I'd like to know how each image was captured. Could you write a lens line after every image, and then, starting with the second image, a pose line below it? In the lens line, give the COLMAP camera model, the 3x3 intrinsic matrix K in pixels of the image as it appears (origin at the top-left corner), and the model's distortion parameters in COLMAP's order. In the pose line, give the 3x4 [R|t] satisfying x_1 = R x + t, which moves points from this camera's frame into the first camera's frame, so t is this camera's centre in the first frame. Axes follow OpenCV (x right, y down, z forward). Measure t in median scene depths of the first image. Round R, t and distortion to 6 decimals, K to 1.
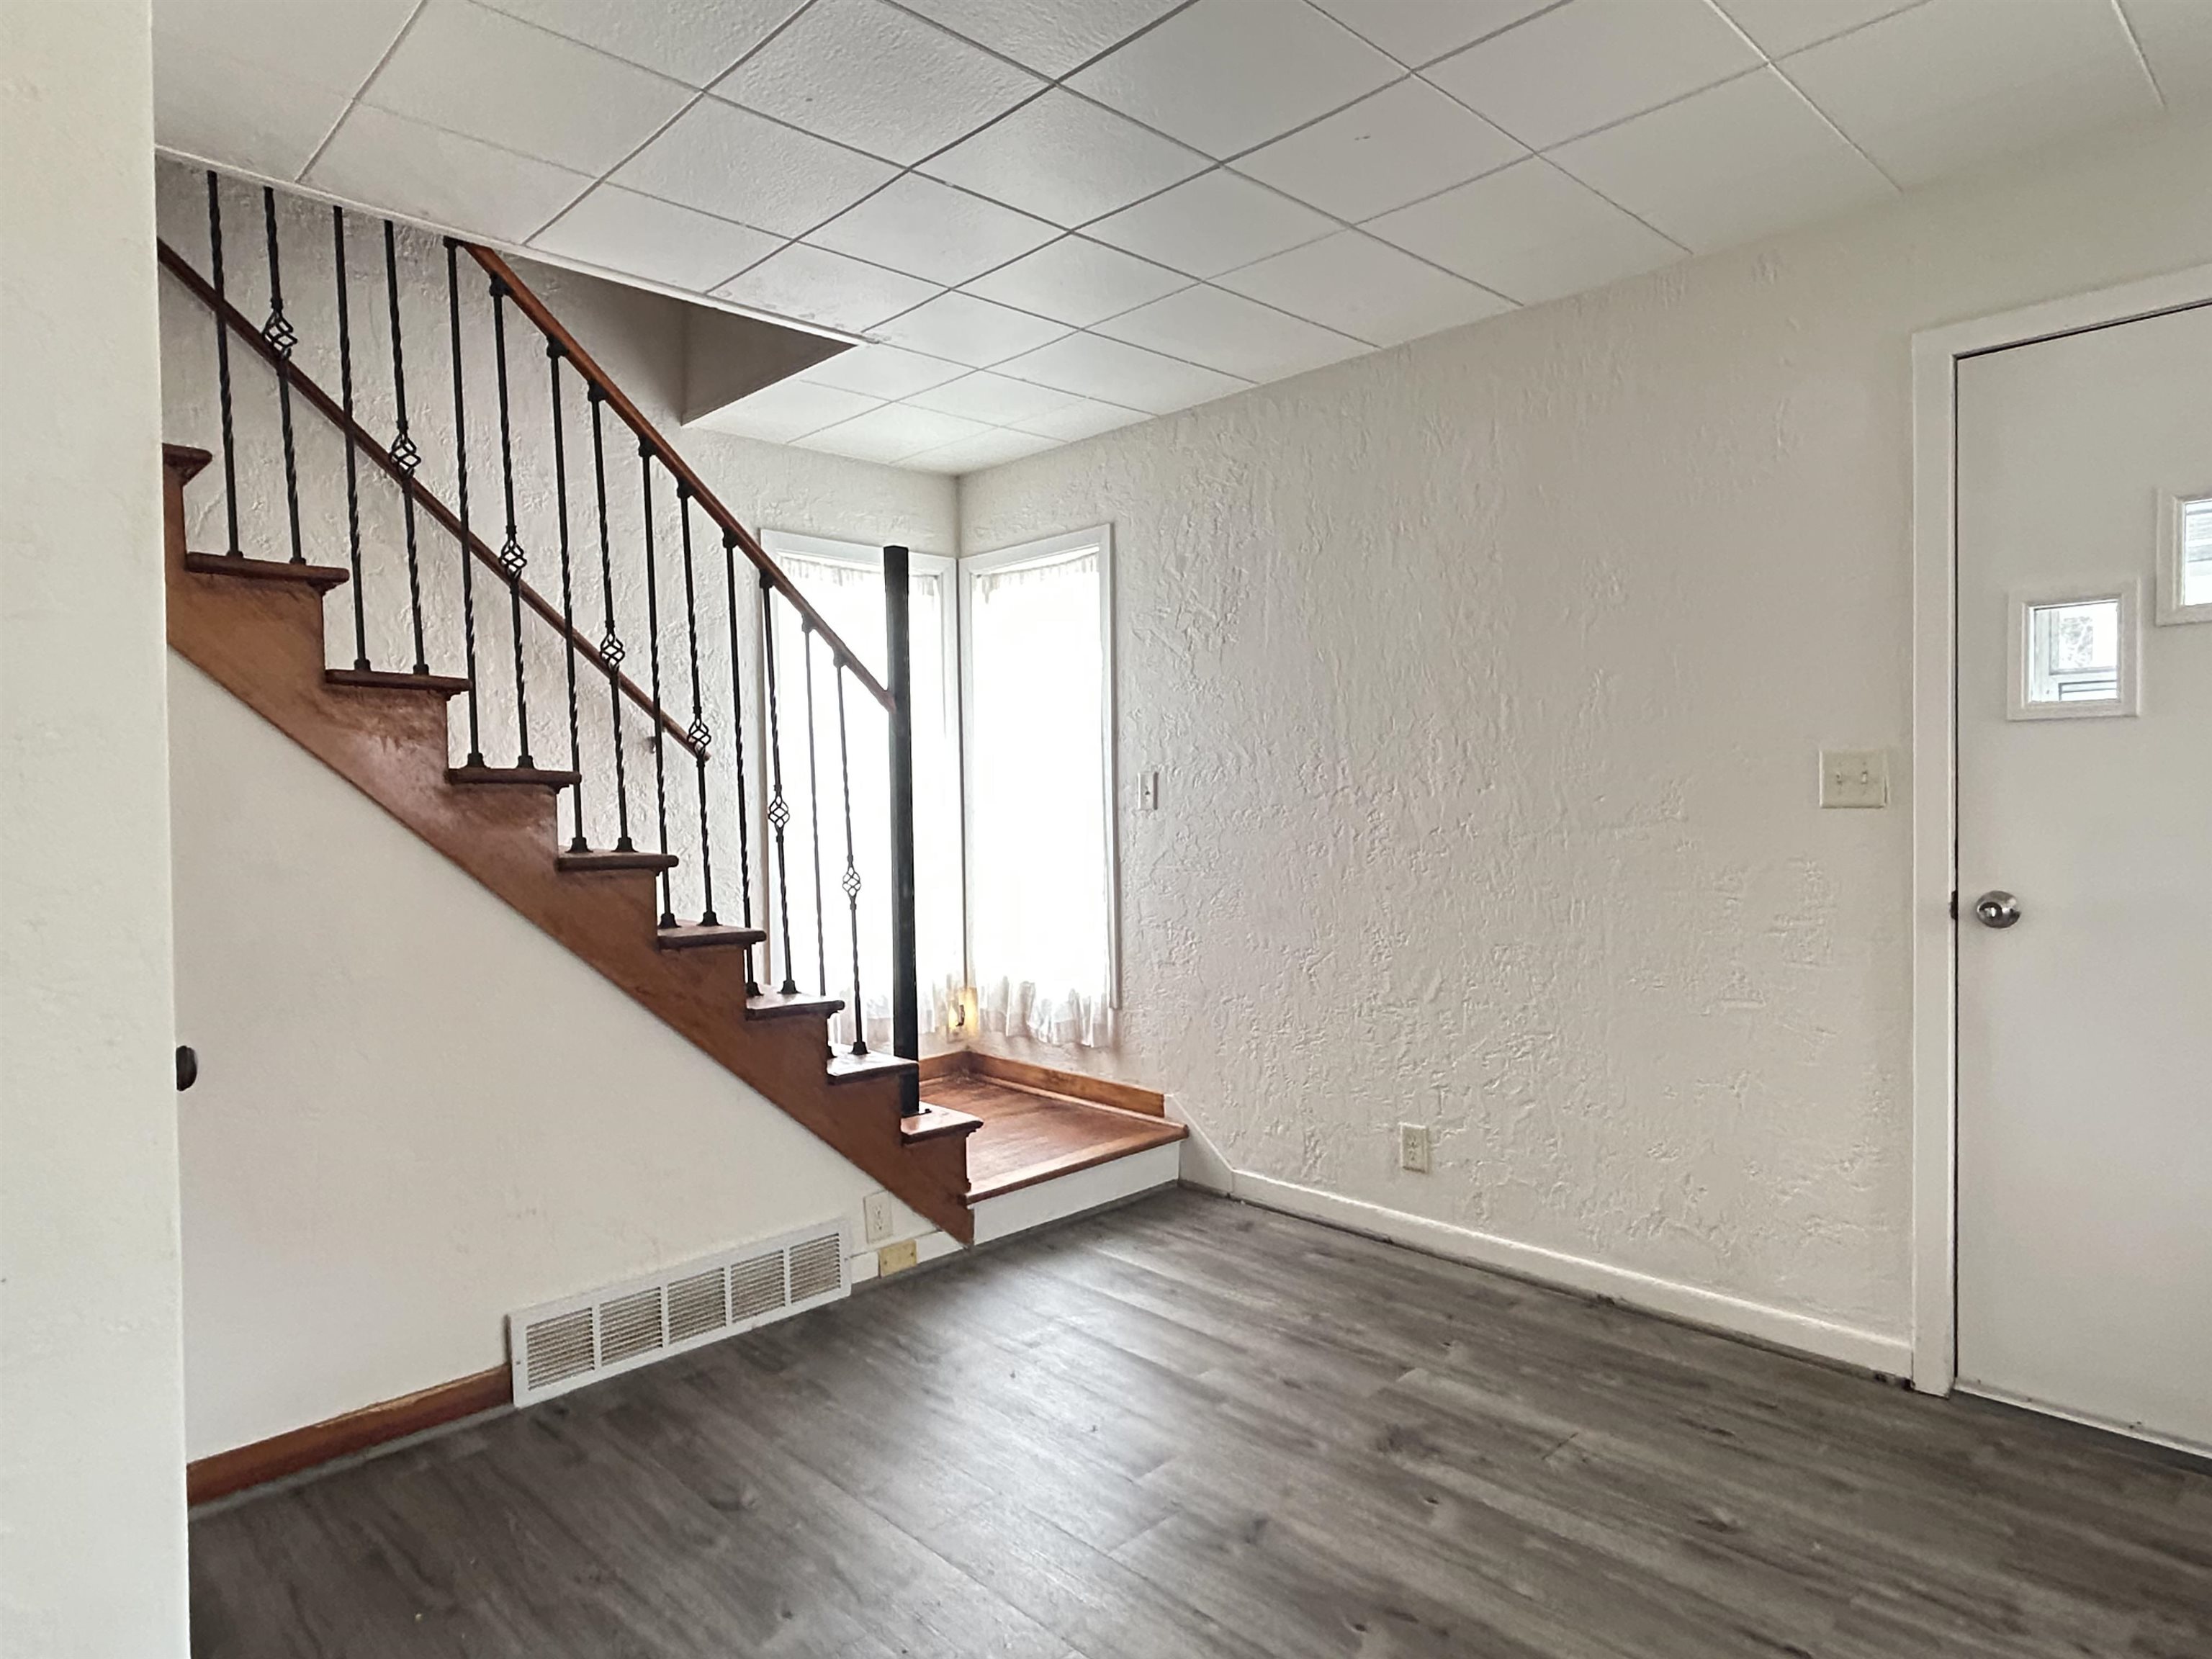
lens RADIAL K [[1305.3, 0, 1107.9], [0, 1305.3, 789.7], [0, 0, 1]] dist [-0.002432, -0.001340]
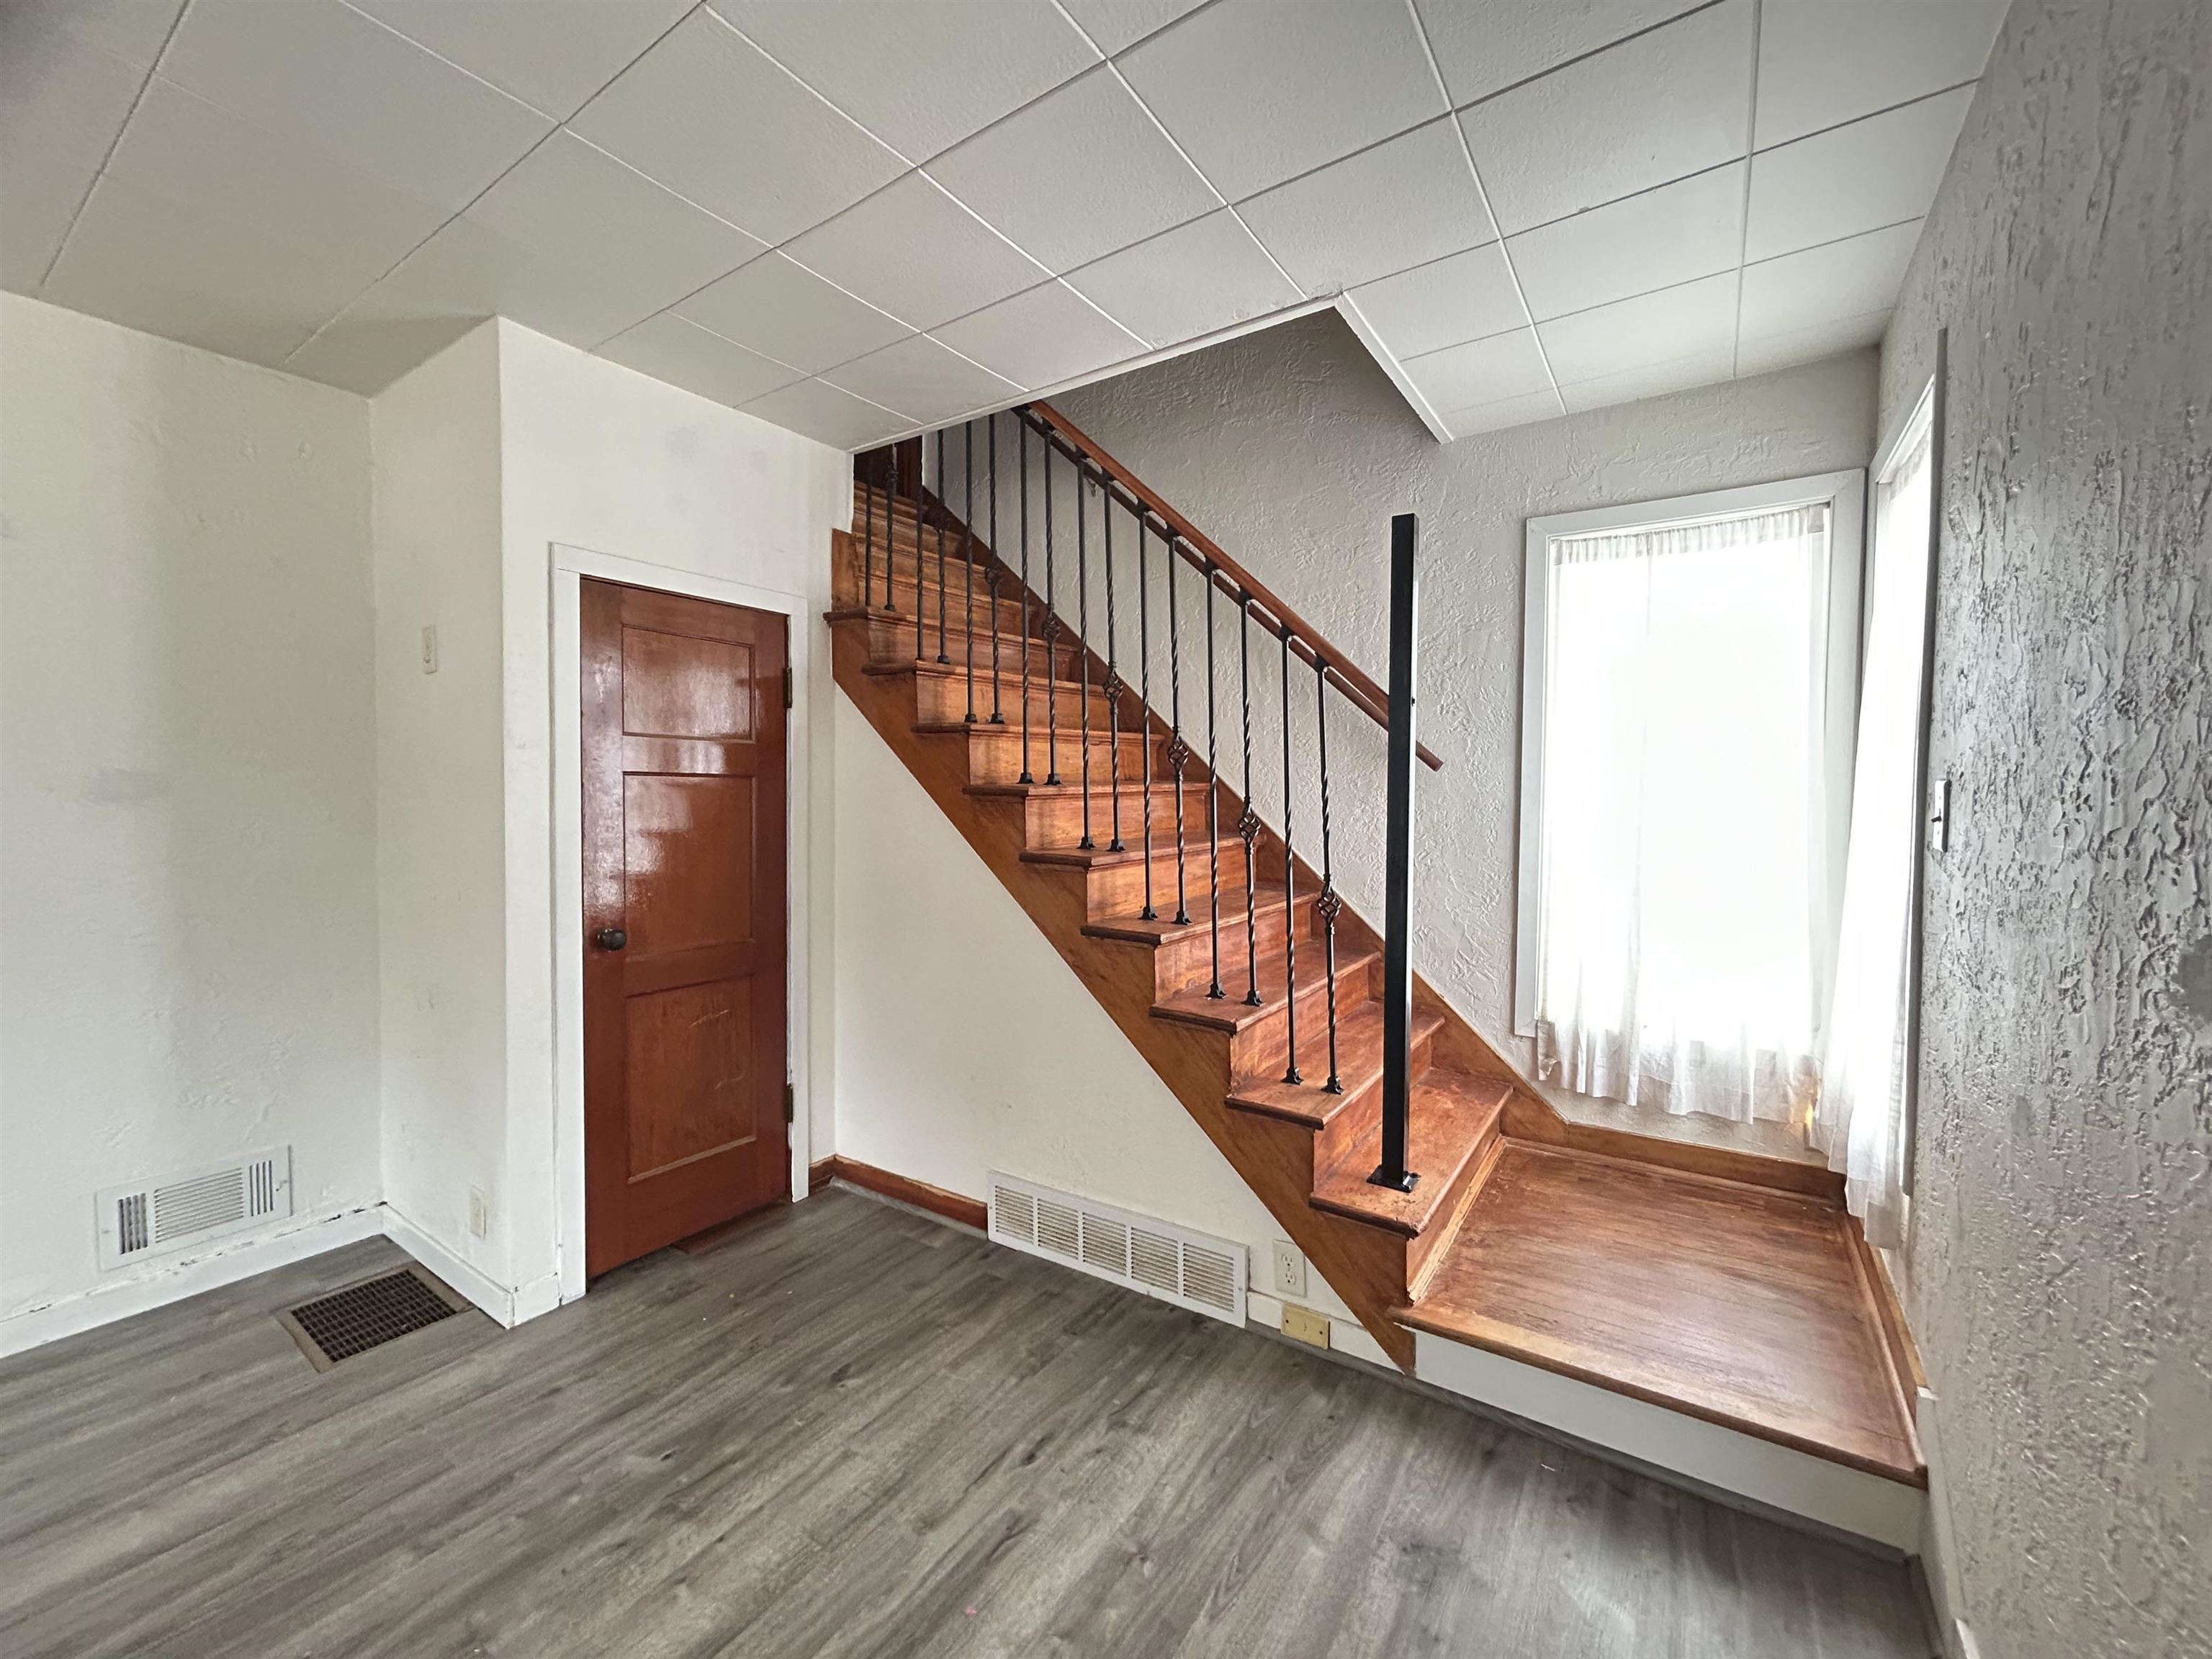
lens RADIAL K [[891.9, 0, 1109.0], [0, 891.9, 824.9], [0, 0, 1]] dist [-0.001643, -0.000328]
pose [[0.209843, 0.056912, -0.976077, 0.443996], [-0.001502, 0.998322, 0.057886, -0.028911], [0.977734, -0.010681, 0.209577, 0.825751]]
